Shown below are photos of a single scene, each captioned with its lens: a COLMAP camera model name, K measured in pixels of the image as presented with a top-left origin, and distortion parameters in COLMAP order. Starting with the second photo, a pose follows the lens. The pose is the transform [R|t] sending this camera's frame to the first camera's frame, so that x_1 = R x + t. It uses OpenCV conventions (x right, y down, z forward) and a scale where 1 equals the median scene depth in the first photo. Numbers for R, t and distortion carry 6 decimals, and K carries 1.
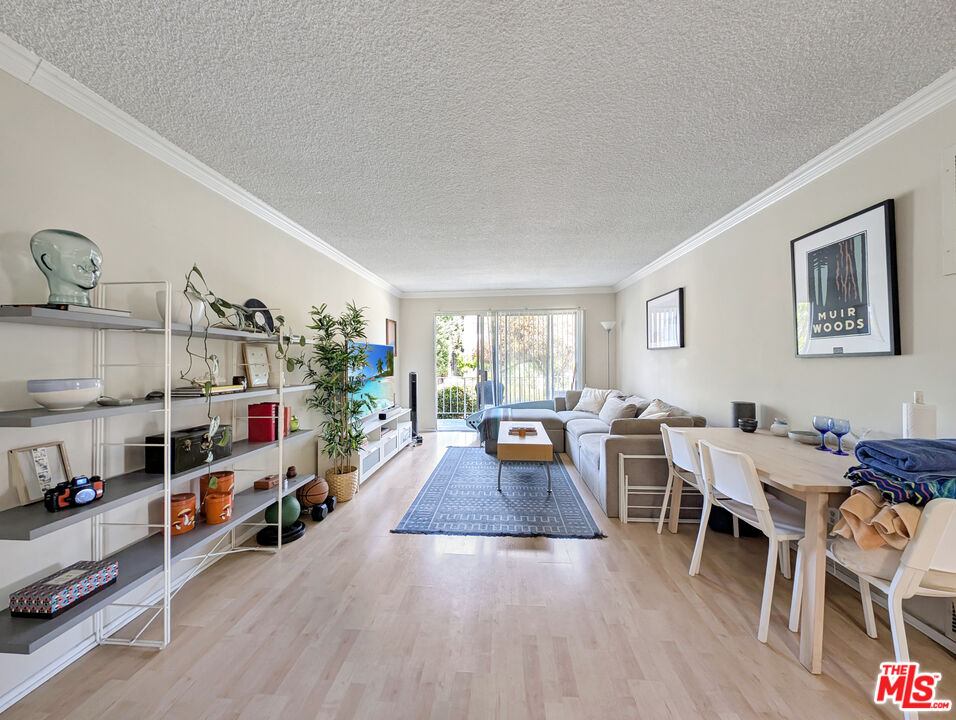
lens RADIAL K [[357.7, 0, 478.9], [0, 357.7, 356.5], [0, 0, 1]] dist [-0.001443, -0.000200]
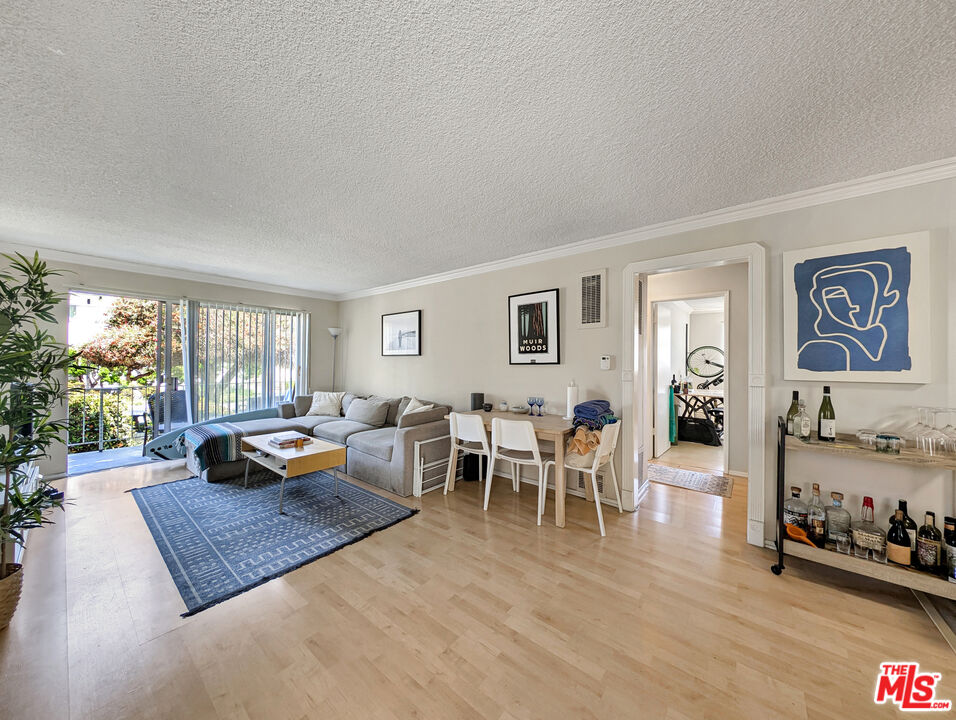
lens RADIAL K [[334.2, 0, 478.0], [0, 334.2, 360.0], [0, 0, 1]] dist [-0.001464, -0.000203]
pose [[0.568847, 0.016684, 0.822274, -0.486470], [-0.015917, 0.999830, -0.009275, -0.001770], [-0.822289, -0.007812, 0.569016, 0.198946]]
